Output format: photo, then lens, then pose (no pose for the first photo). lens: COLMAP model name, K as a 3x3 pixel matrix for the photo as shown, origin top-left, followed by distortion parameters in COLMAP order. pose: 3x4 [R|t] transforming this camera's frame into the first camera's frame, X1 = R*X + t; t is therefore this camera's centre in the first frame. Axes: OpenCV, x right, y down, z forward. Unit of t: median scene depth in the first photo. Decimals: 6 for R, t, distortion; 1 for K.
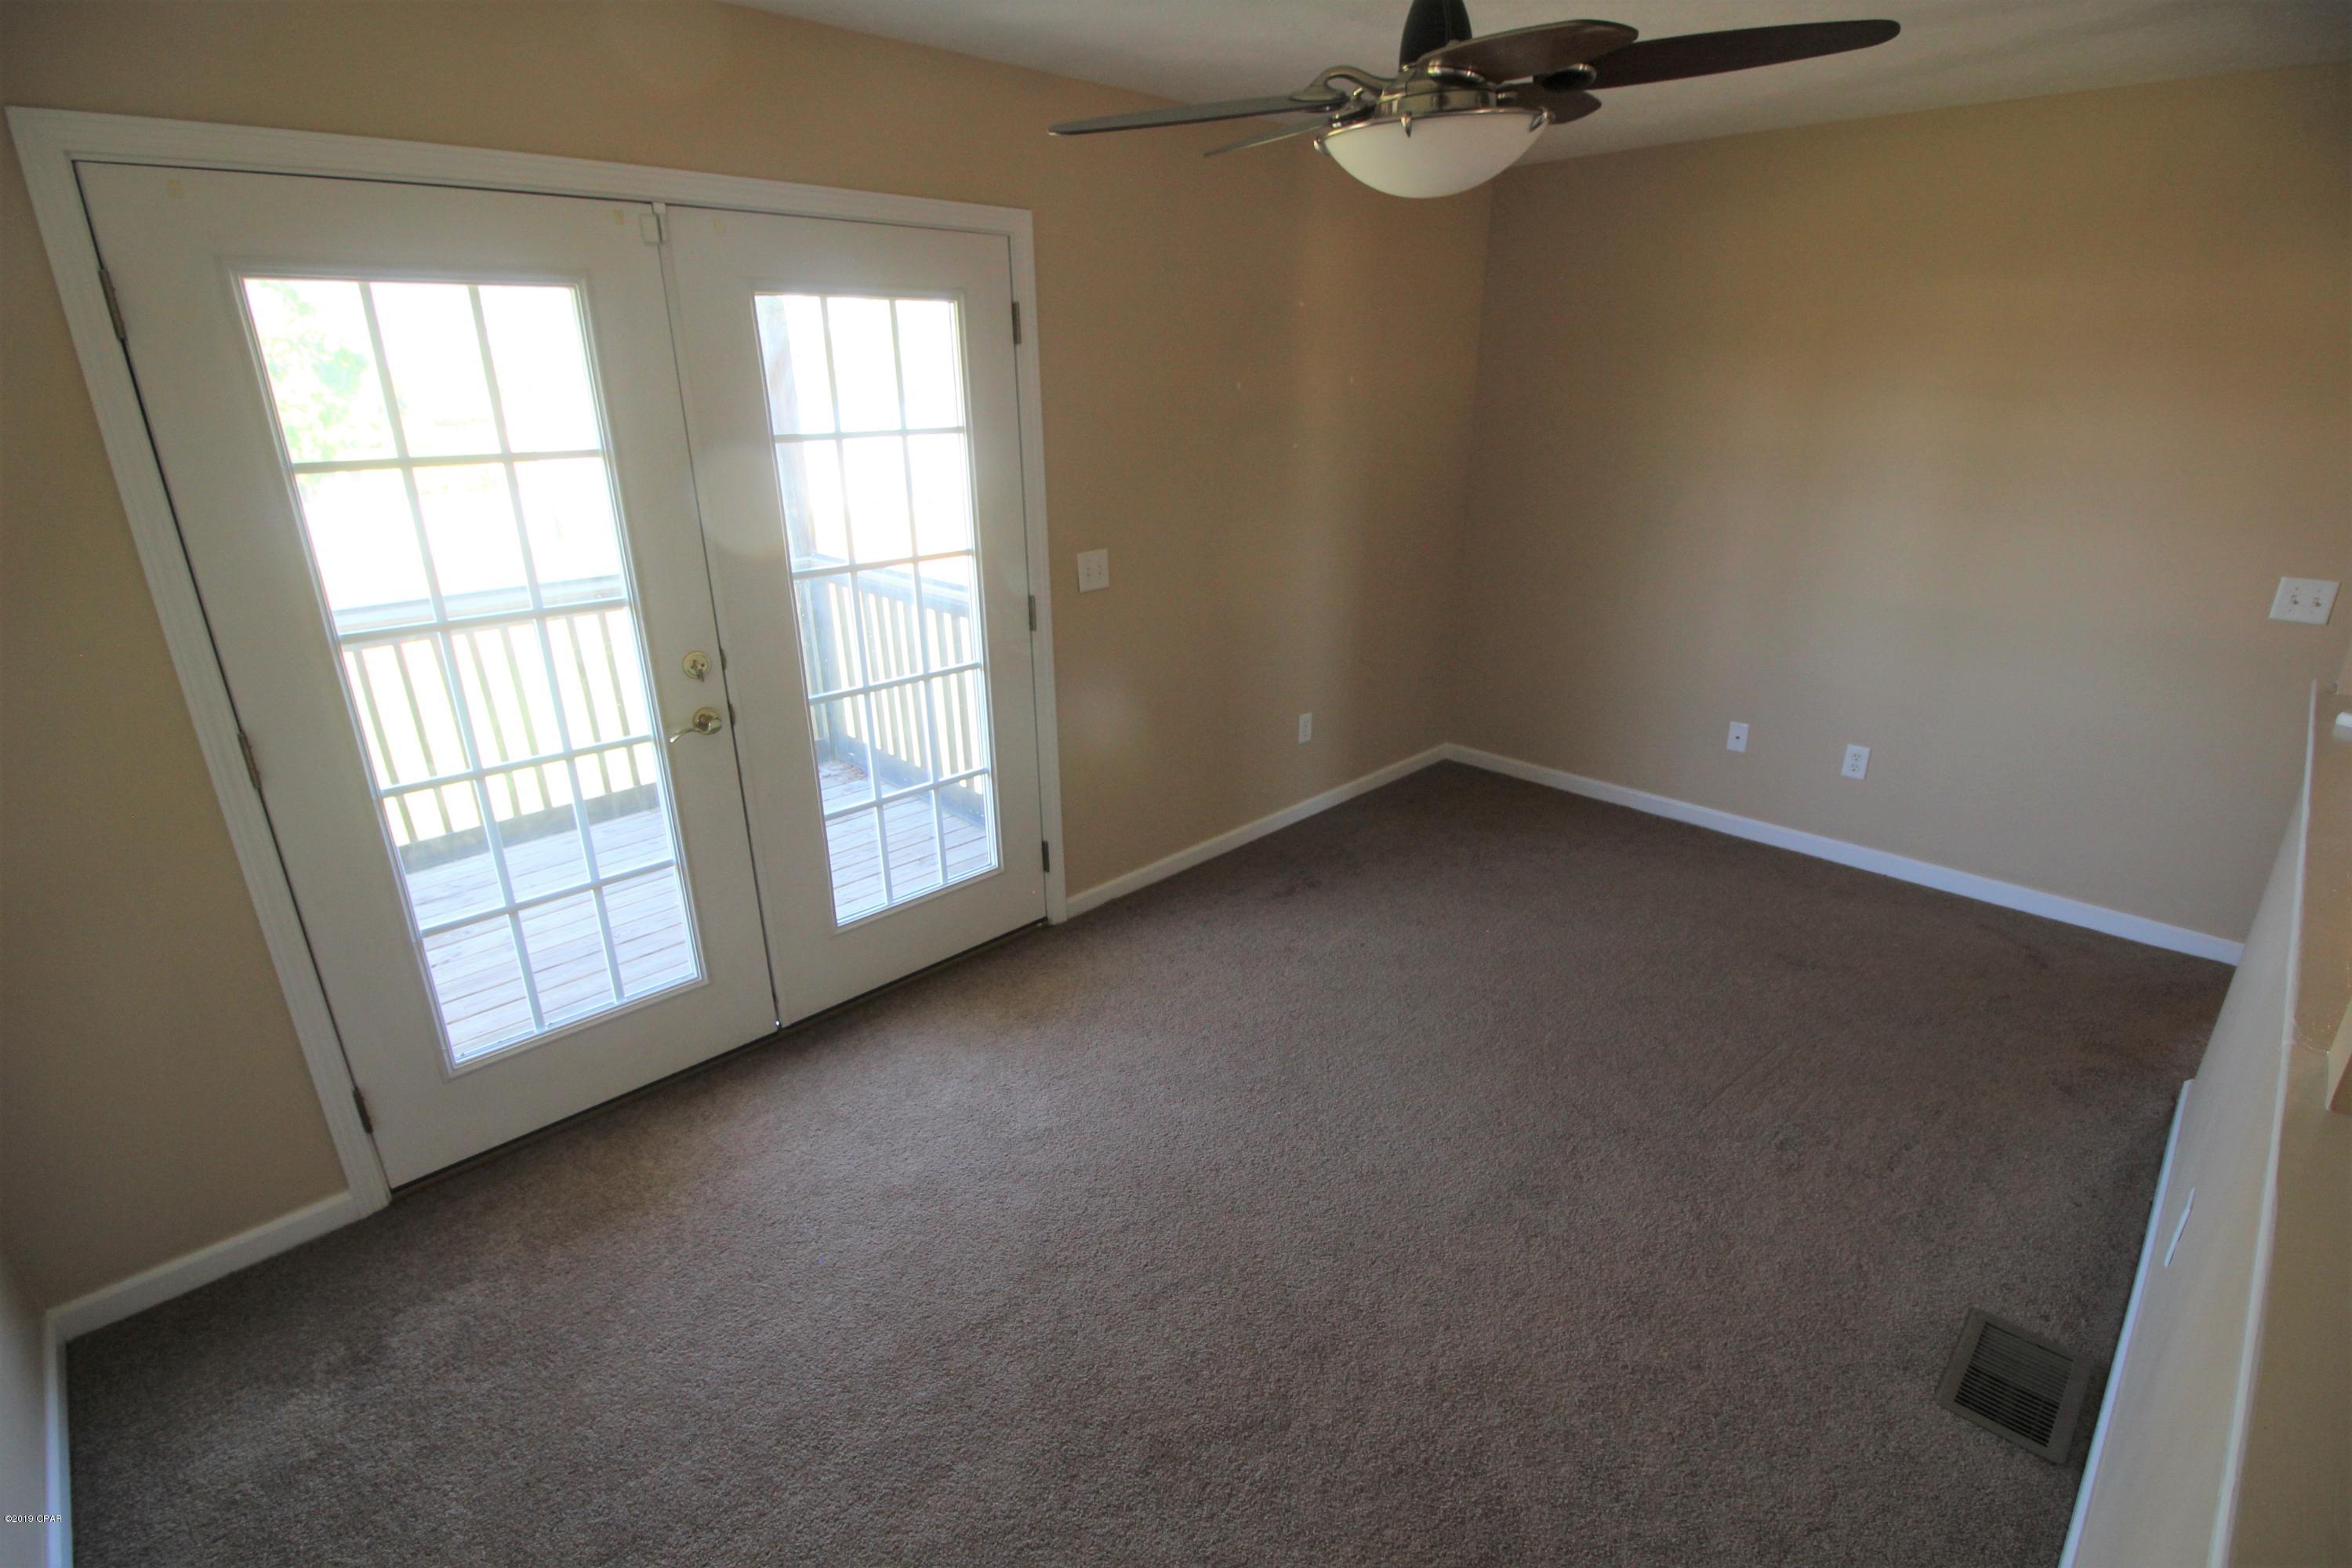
lens RADIAL K [[1092.1, 0, 1157.4], [0, 1092.1, 792.9], [0, 0, 1]] dist [-0.011373, -0.004585]
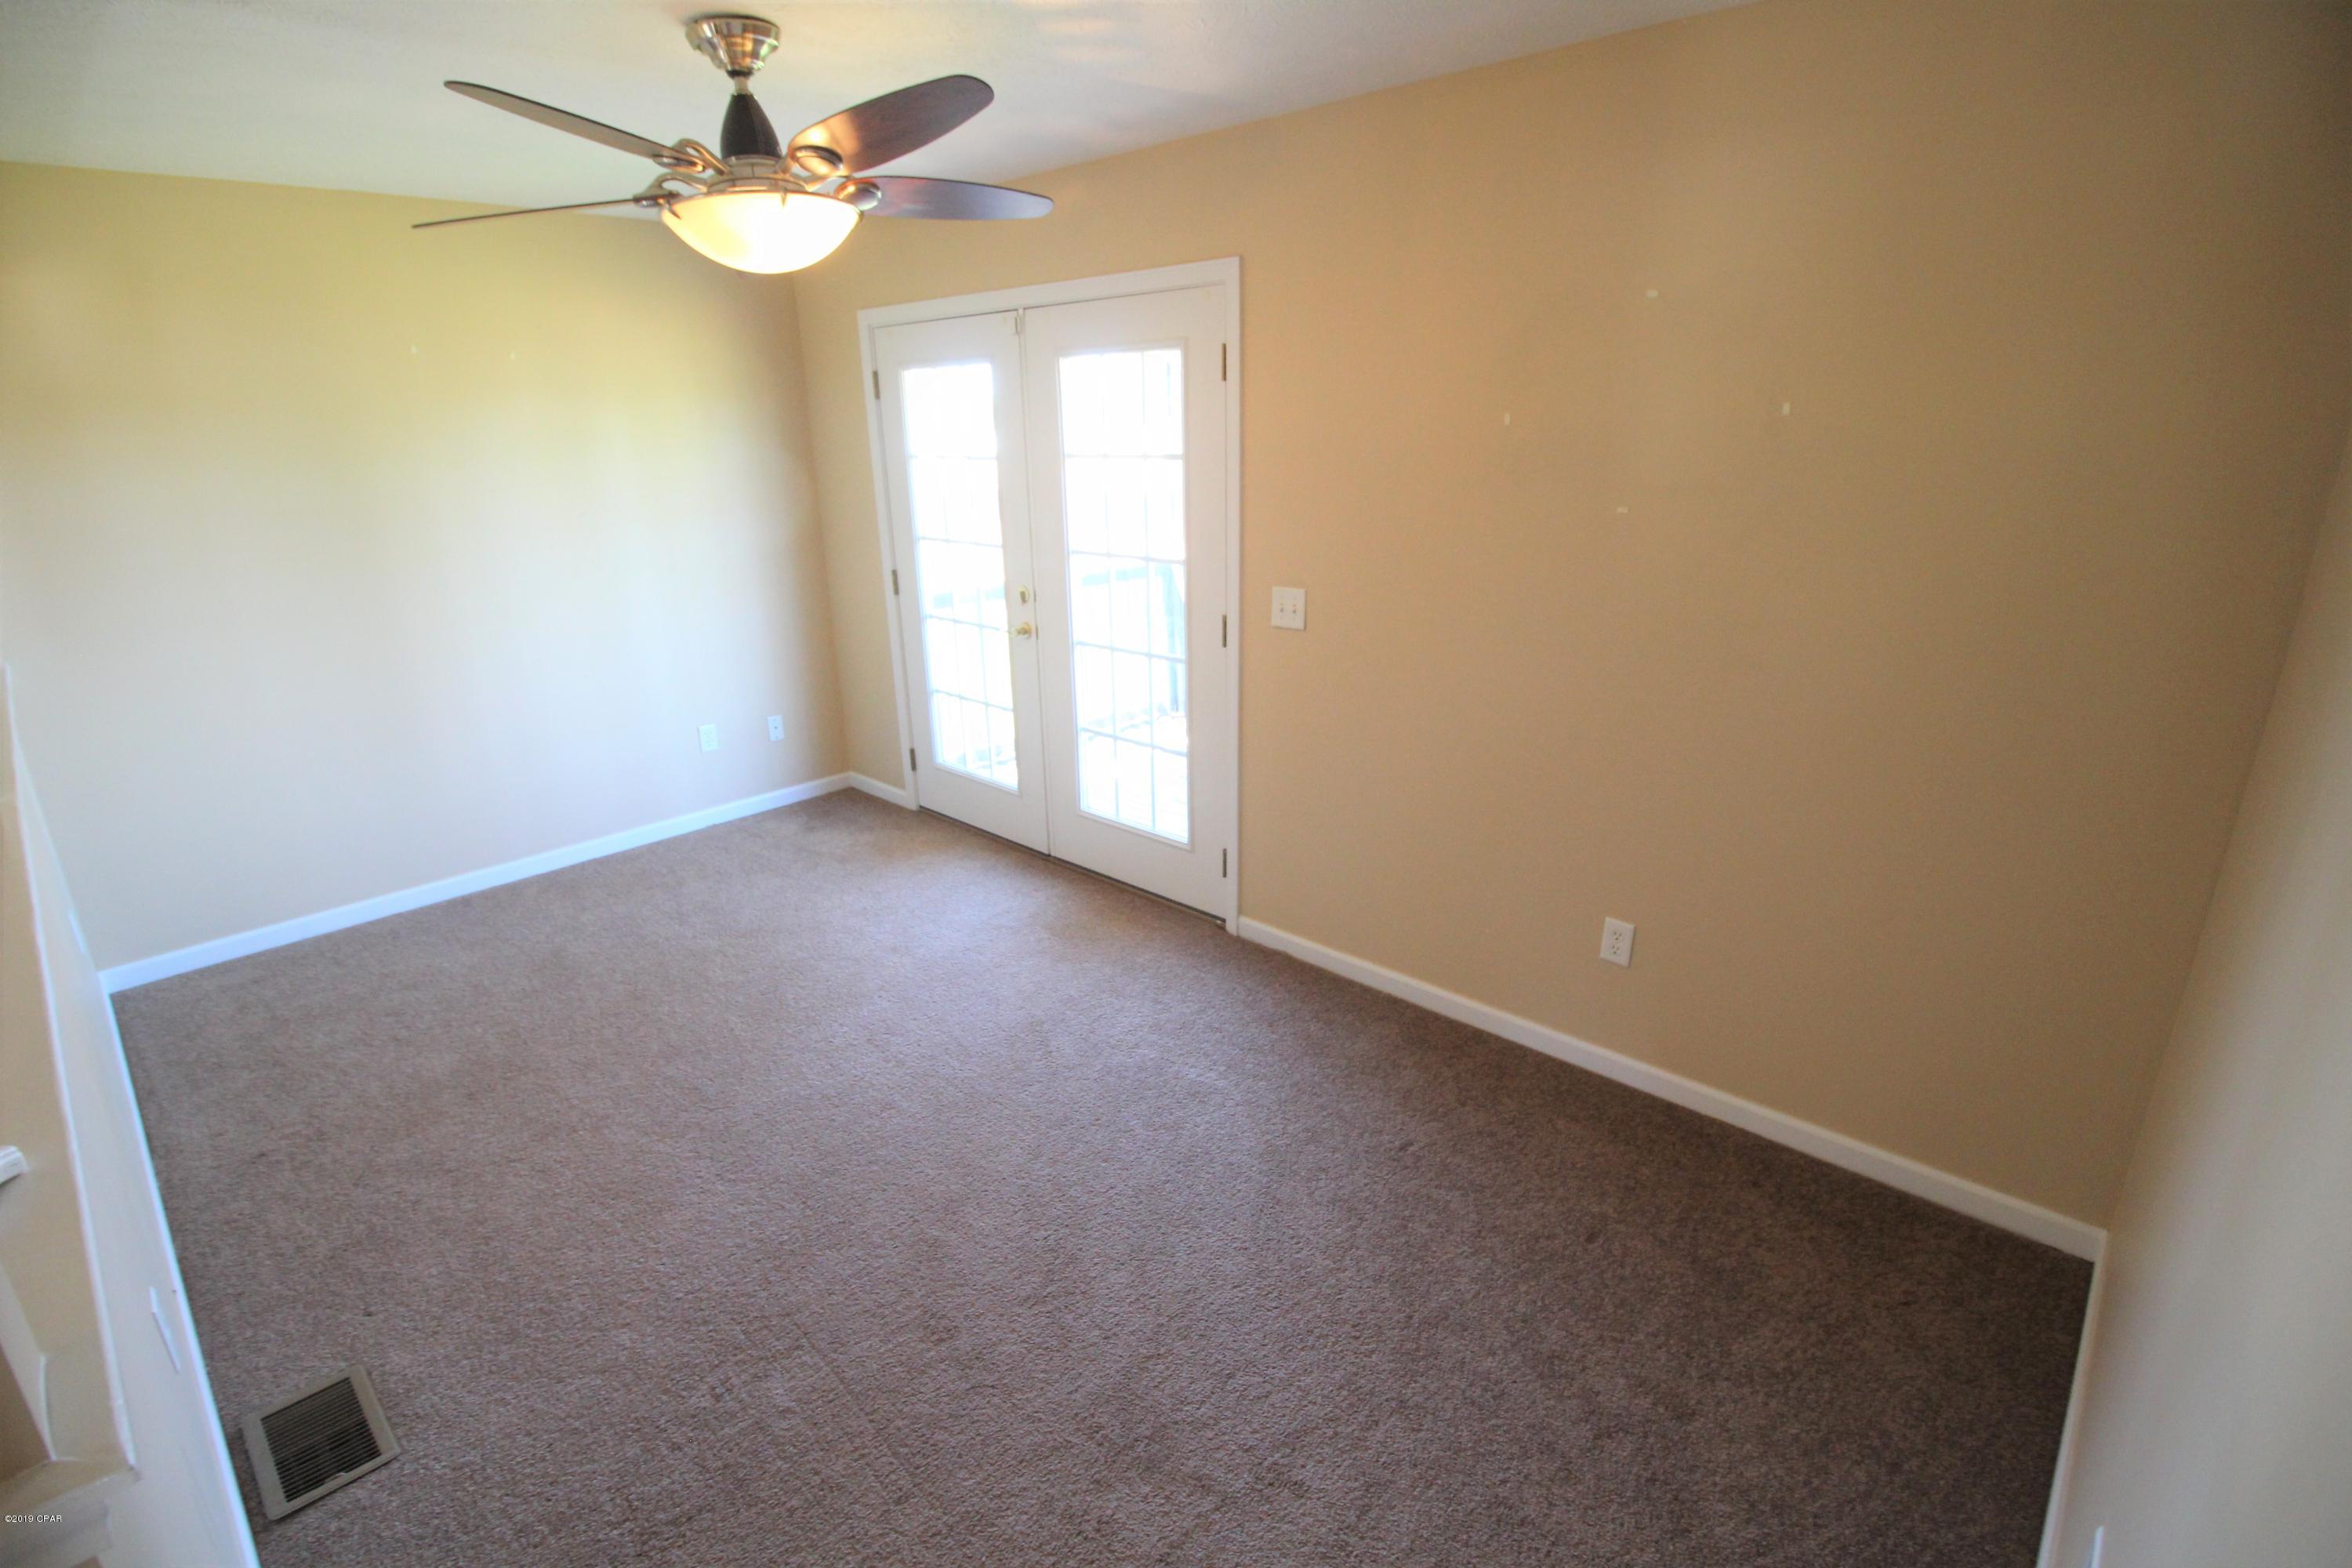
lens RADIAL K [[1092.1, 0, 1167.2], [0, 1092.1, 772.3], [0, 0, 1]] dist [-0.011373, -0.004585]
pose [[0.051615, 0.320667, -0.945785, 1.025507], [-0.335584, 0.897546, 0.285997, -0.358856], [0.940595, 0.302629, 0.153938, 0.908324]]
